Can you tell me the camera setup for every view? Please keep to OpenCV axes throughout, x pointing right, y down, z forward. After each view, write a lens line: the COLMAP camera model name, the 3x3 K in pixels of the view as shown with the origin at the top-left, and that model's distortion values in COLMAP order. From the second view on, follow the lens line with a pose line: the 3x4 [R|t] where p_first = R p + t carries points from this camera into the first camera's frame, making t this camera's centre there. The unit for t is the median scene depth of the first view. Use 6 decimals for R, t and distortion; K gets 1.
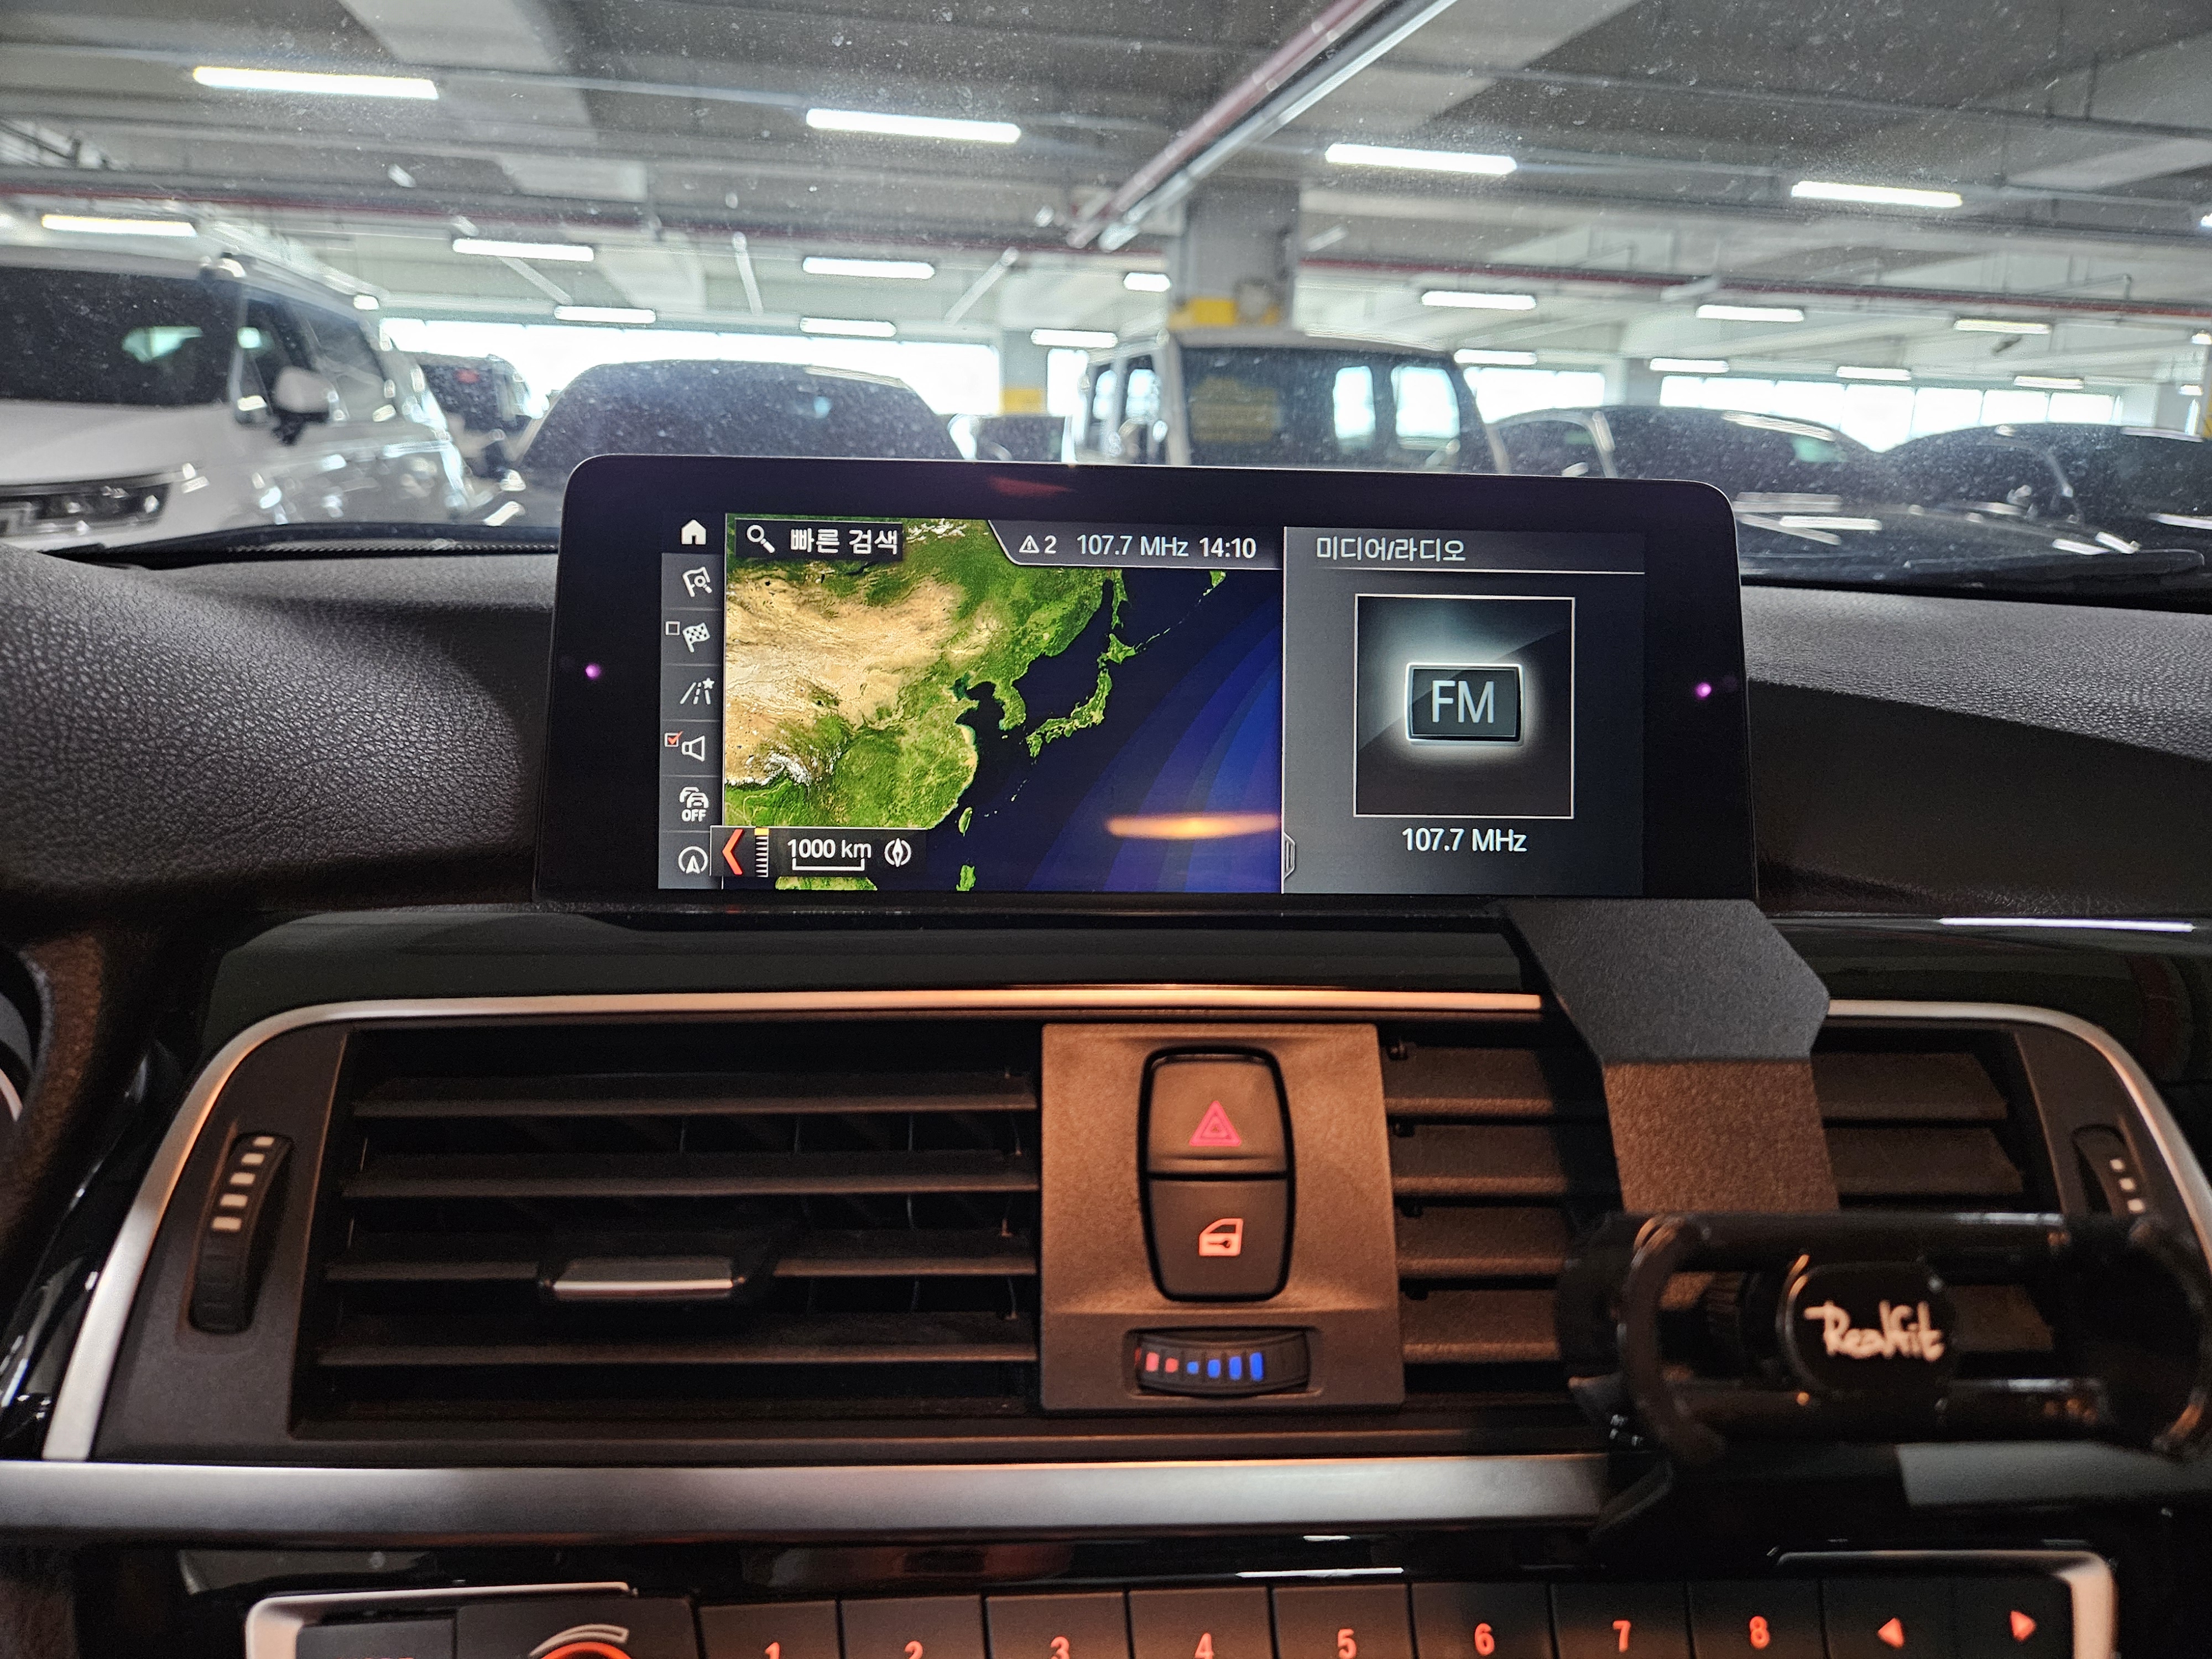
lens RADIAL K [[1499.9, 0, 1114.5], [0, 1499.9, 874.9], [0, 0, 1]] dist [0.058180, -0.064302]
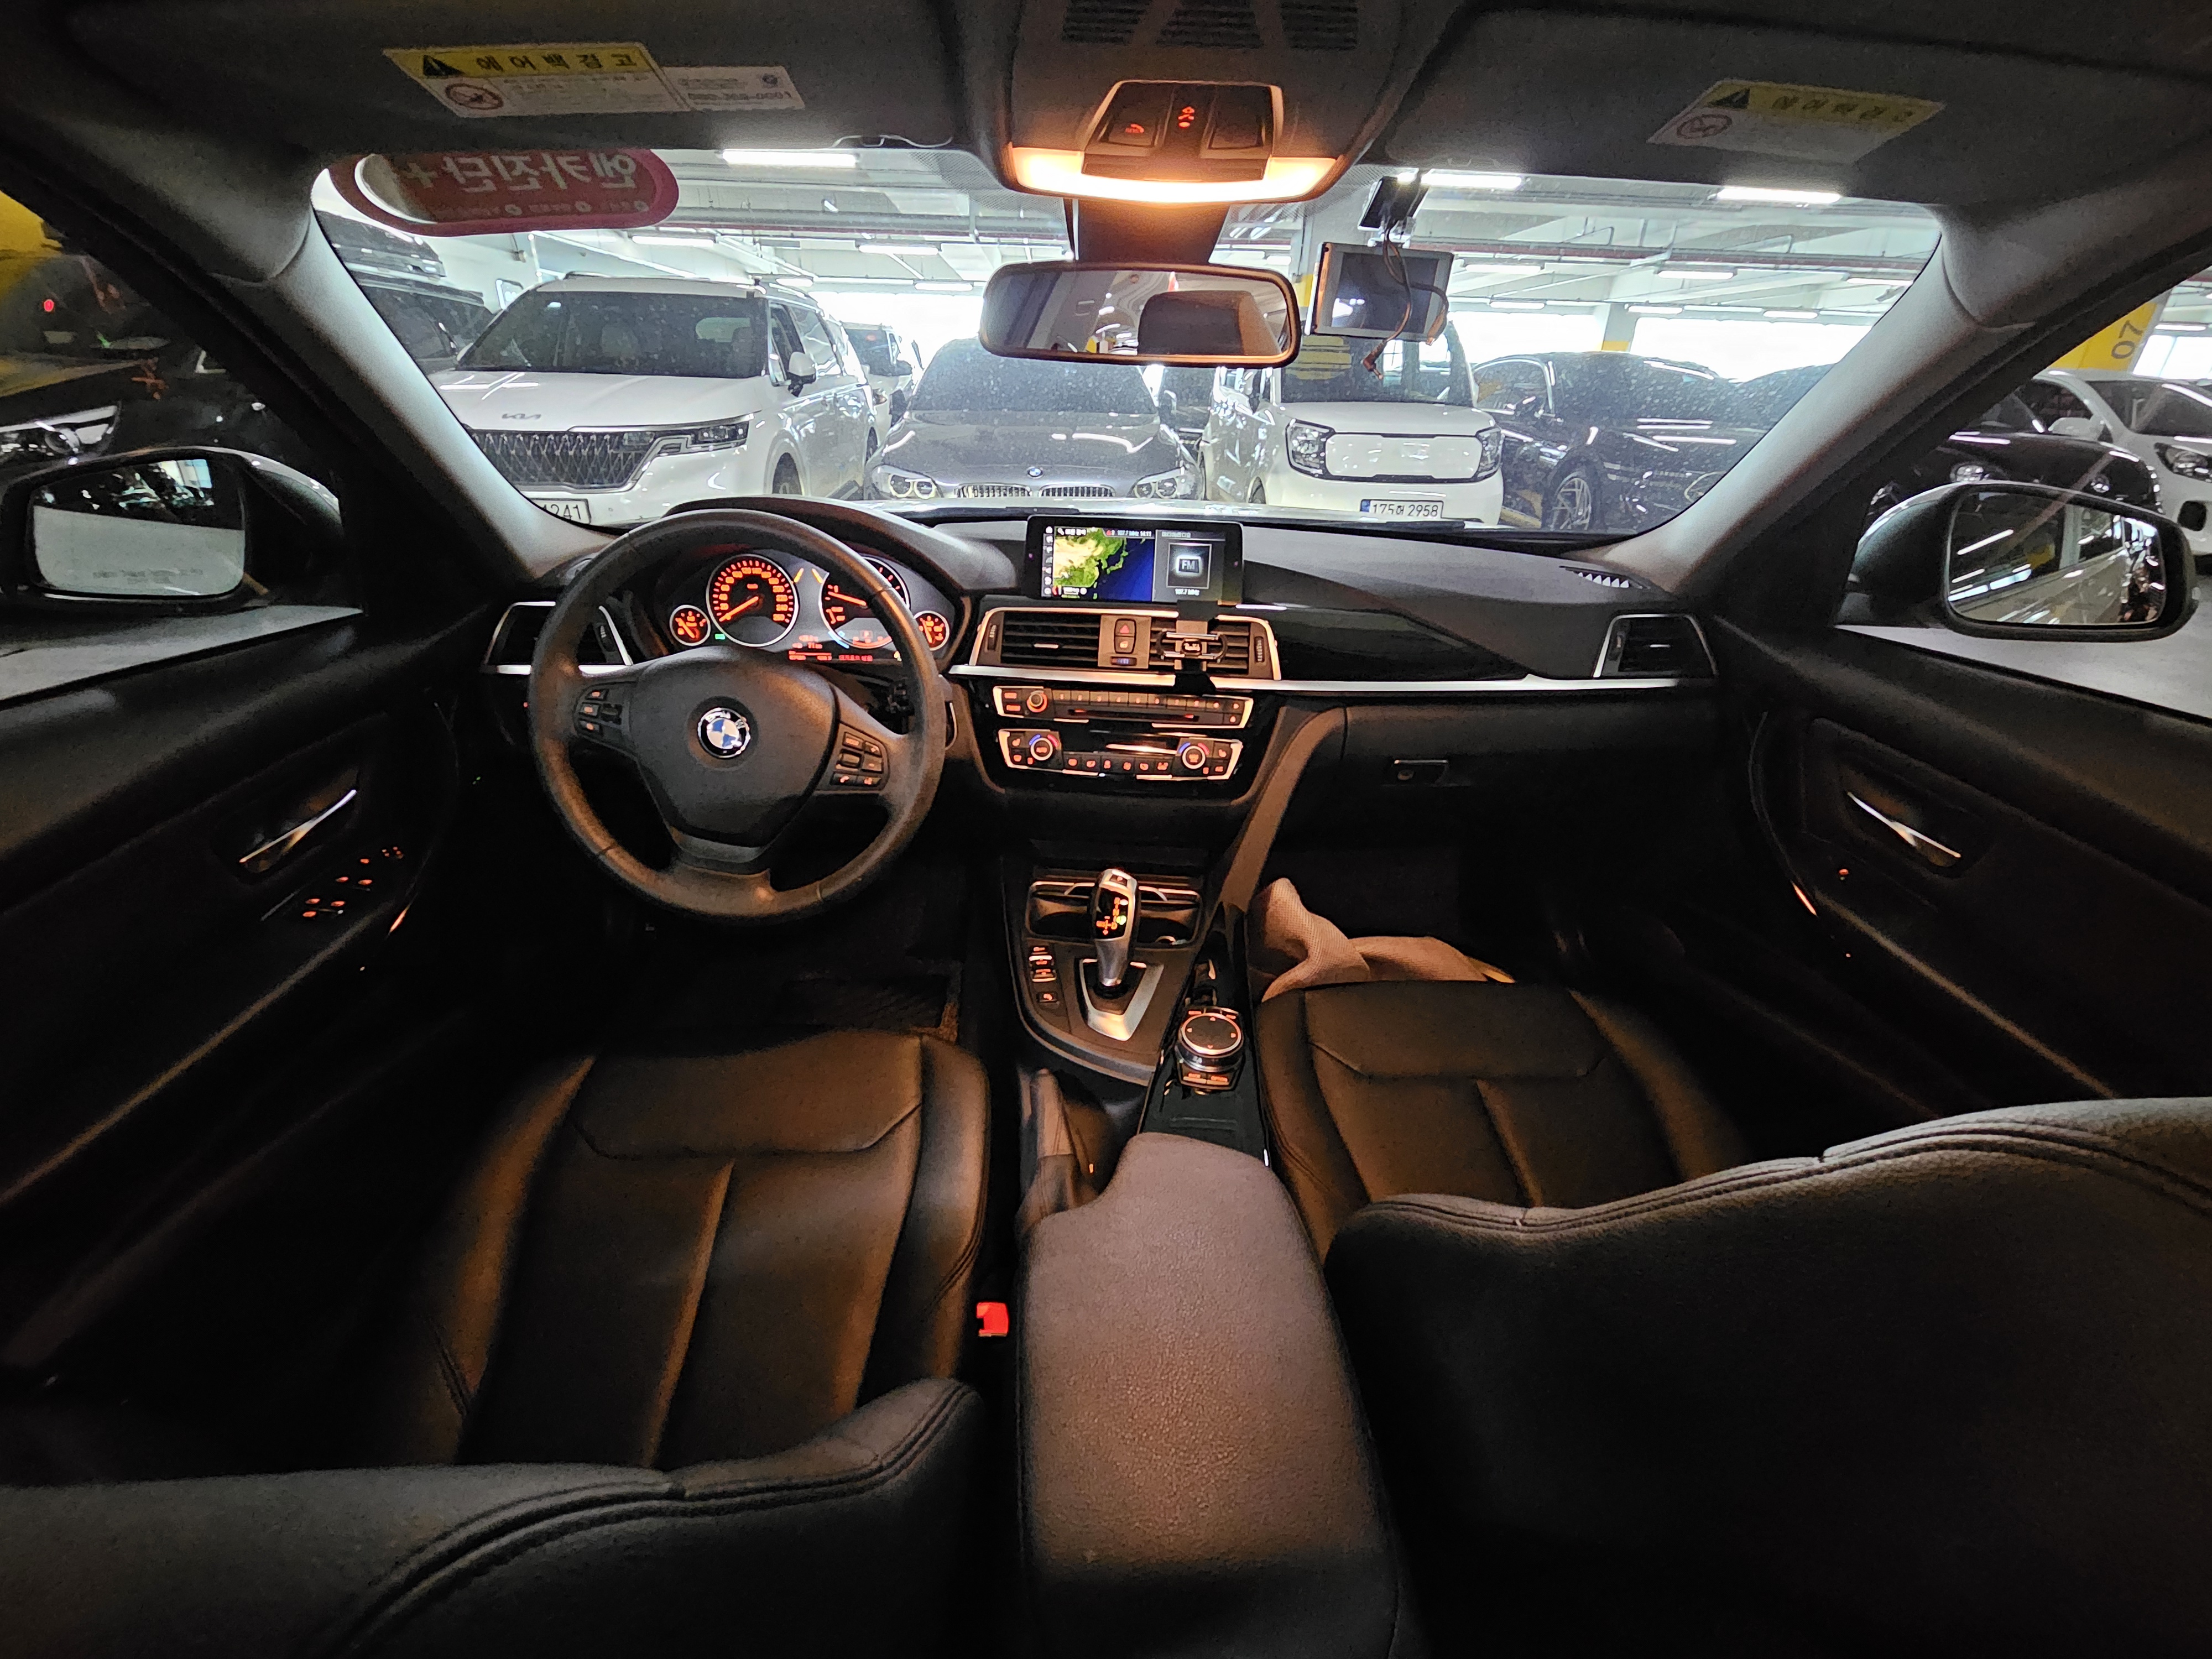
lens RADIAL K [[908.7, 0, 1103.2], [0, 908.7, 850.7], [0, 0, 1]] dist [0.005971, -0.004054]
pose [[0.988279, 0.066524, -0.137399, 0.448357], [-0.035619, 0.975700, 0.216195, 0.190727], [0.148443, -0.208767, 0.966634, -2.411662]]
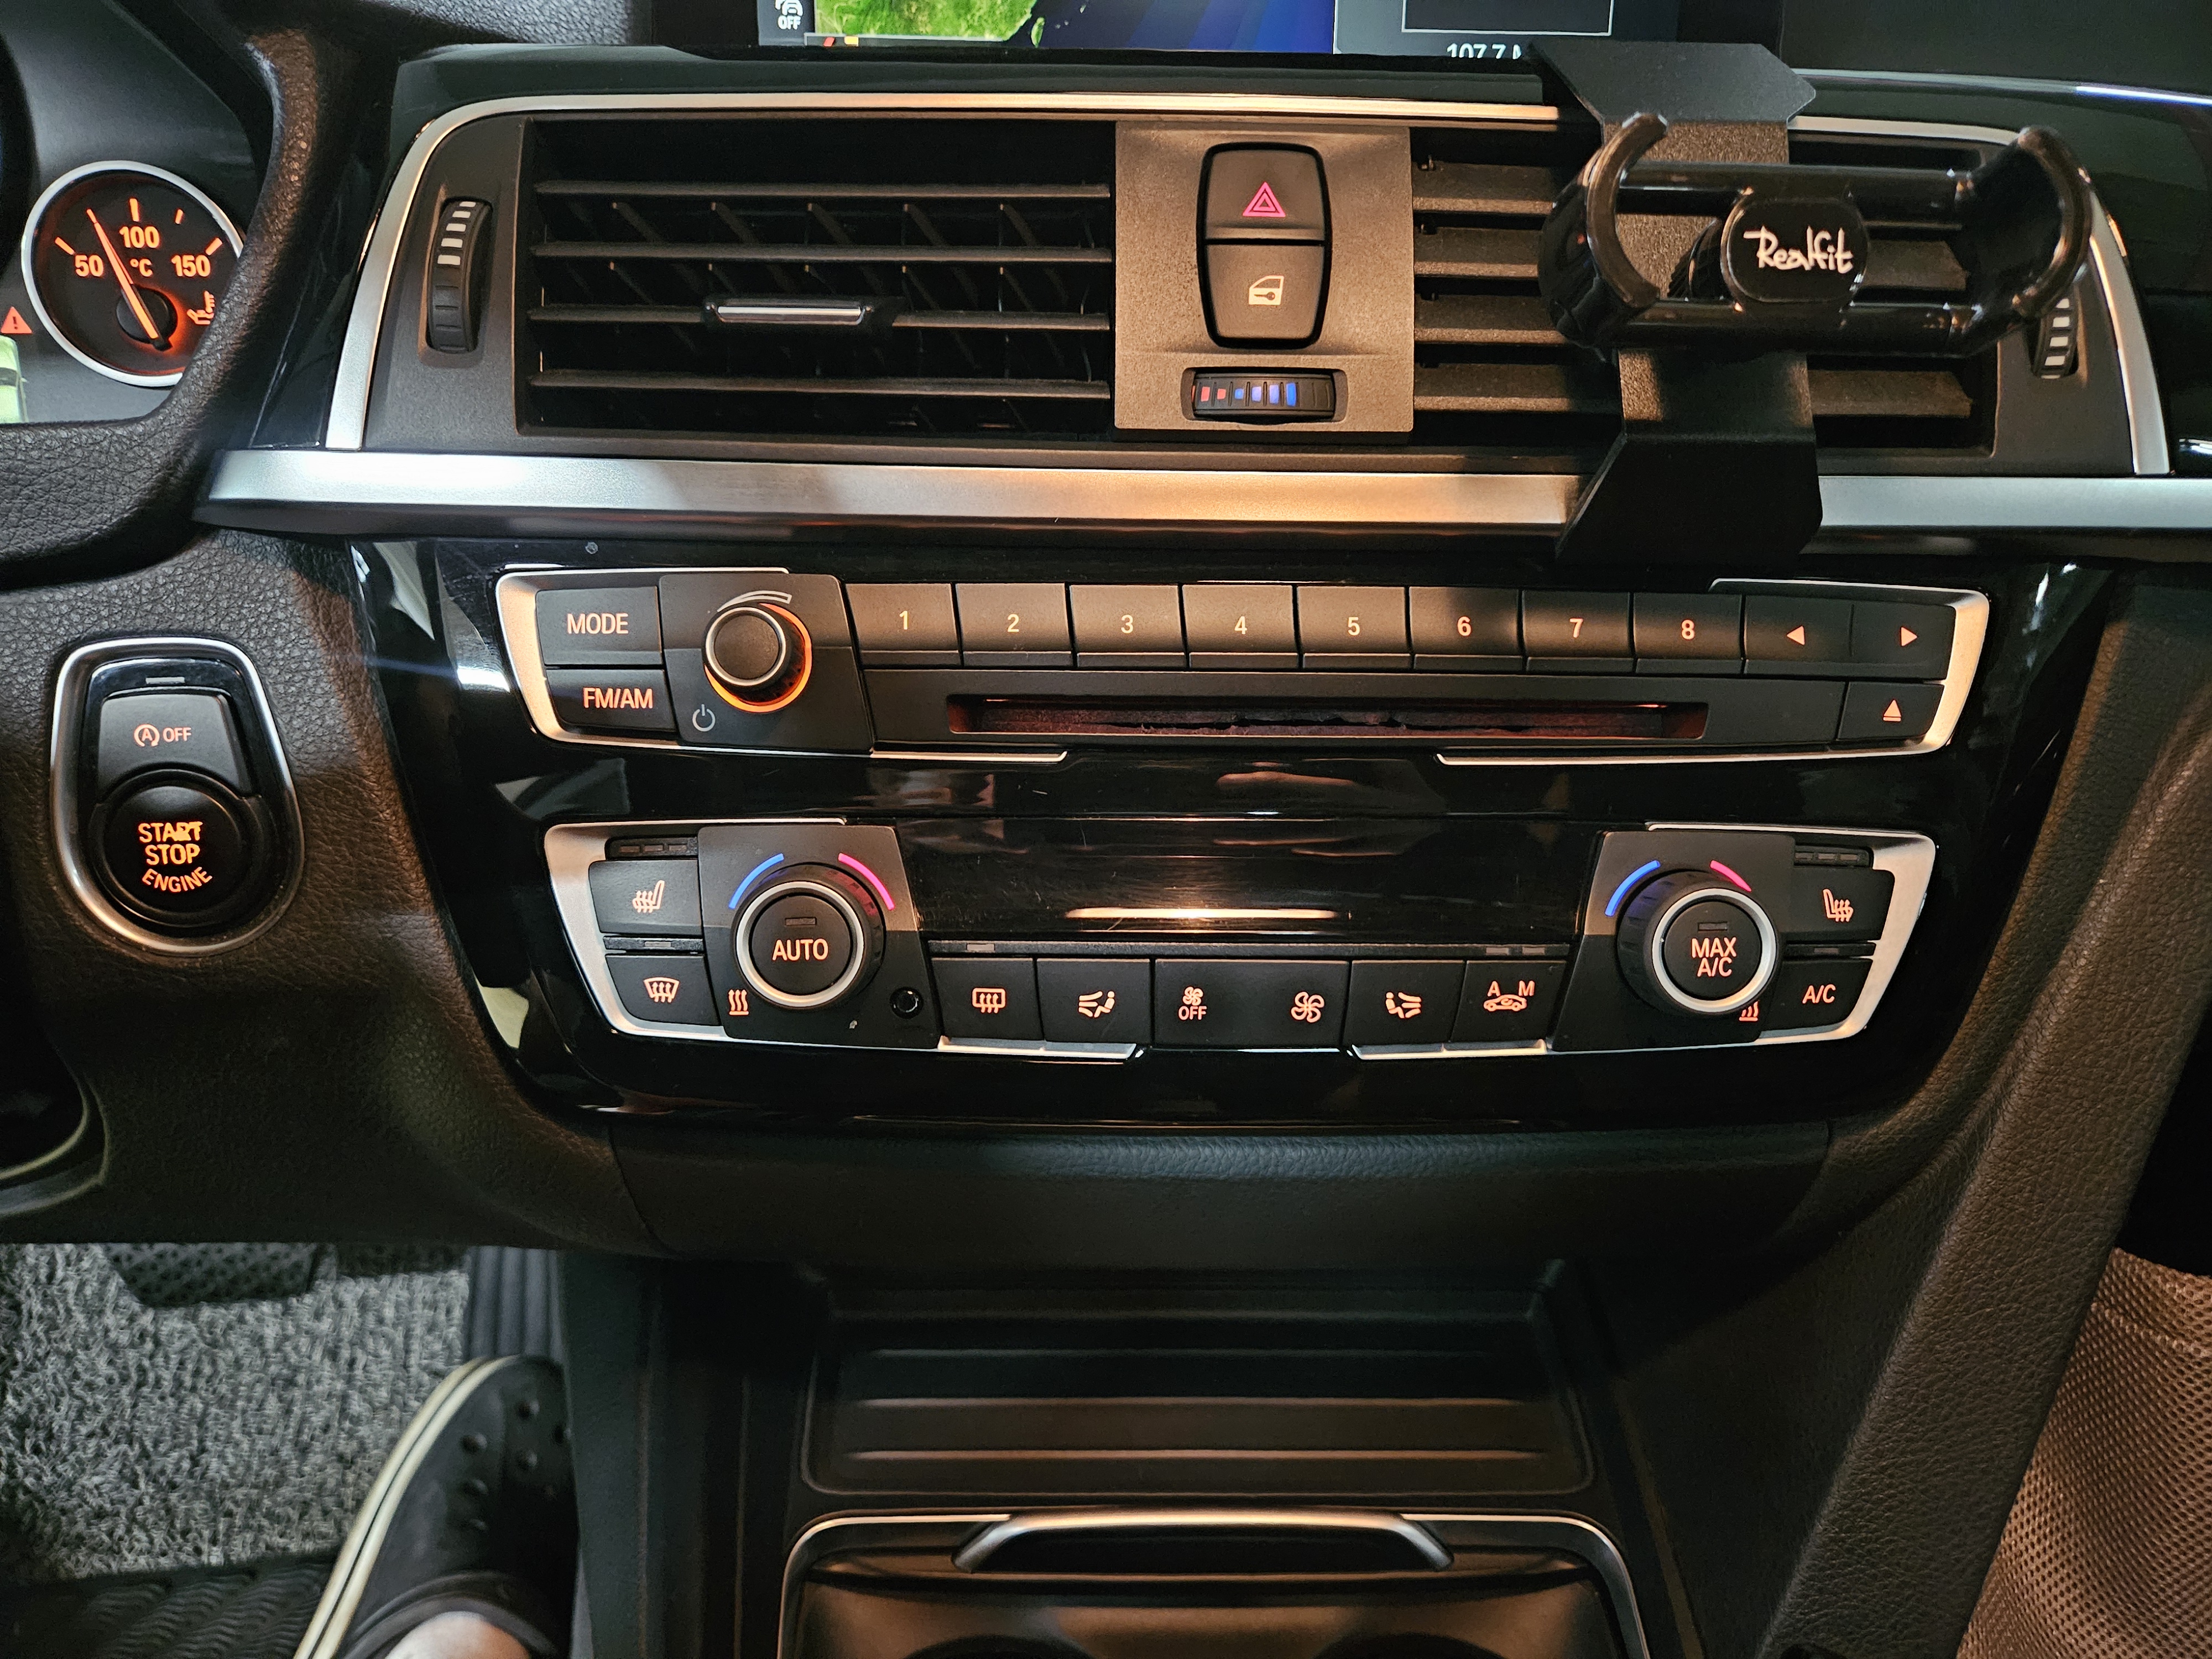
lens RADIAL K [[1507.9, 0, 1093.8], [0, 1507.9, 868.8], [0, 0, 1]] dist [0.041367, -0.048364]
pose [[0.999196, 0.015541, -0.036957, -0.009774], [-0.006448, 0.972107, 0.234450, 0.288570], [0.039570, -0.234024, 0.971425, -0.194078]]
